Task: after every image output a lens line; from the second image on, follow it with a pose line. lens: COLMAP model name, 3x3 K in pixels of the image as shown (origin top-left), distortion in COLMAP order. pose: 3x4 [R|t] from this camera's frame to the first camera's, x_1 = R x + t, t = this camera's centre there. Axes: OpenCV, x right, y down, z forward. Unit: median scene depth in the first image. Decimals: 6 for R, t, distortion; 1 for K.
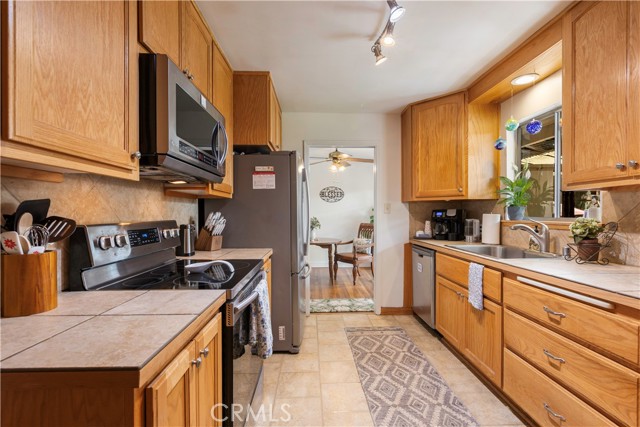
lens RADIAL K [[294.0, 0, 318.5], [0, 294.0, 214.9], [0, 0, 1]] dist [0.004818, 0.000541]
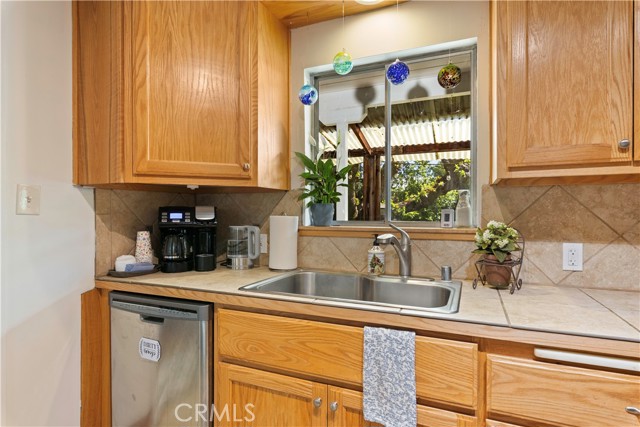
lens RADIAL K [[339.1, 0, 319.5], [0, 339.1, 214.8], [0, 0, 1]] dist [0.002176, 0.000217]
pose [[0.416071, -0.001272, 0.909331, 0.022798], [0.003100, 0.999995, -0.000020, -0.004663], [-0.909327, 0.002827, 0.416073, 0.662882]]
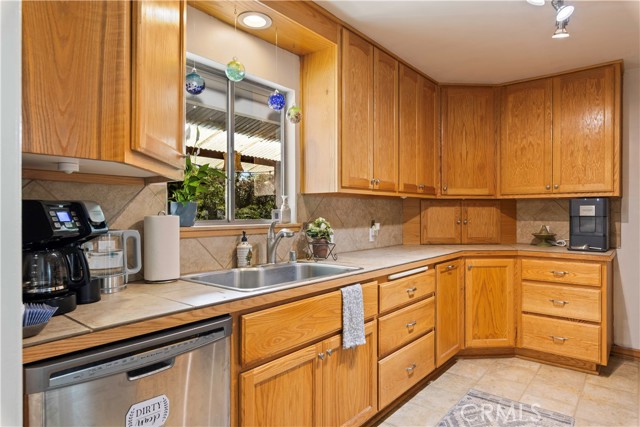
lens RADIAL K [[383.4, 0, 321.4], [0, 383.4, 212.7], [0, 0, 1]] dist [0.005159, 0.000021]
pose [[-0.755078, 0.001843, 0.655632, -0.007197], [0.003962, 0.999991, 0.001752, -0.007667], [-0.655623, 0.003921, -0.755078, 1.305453]]
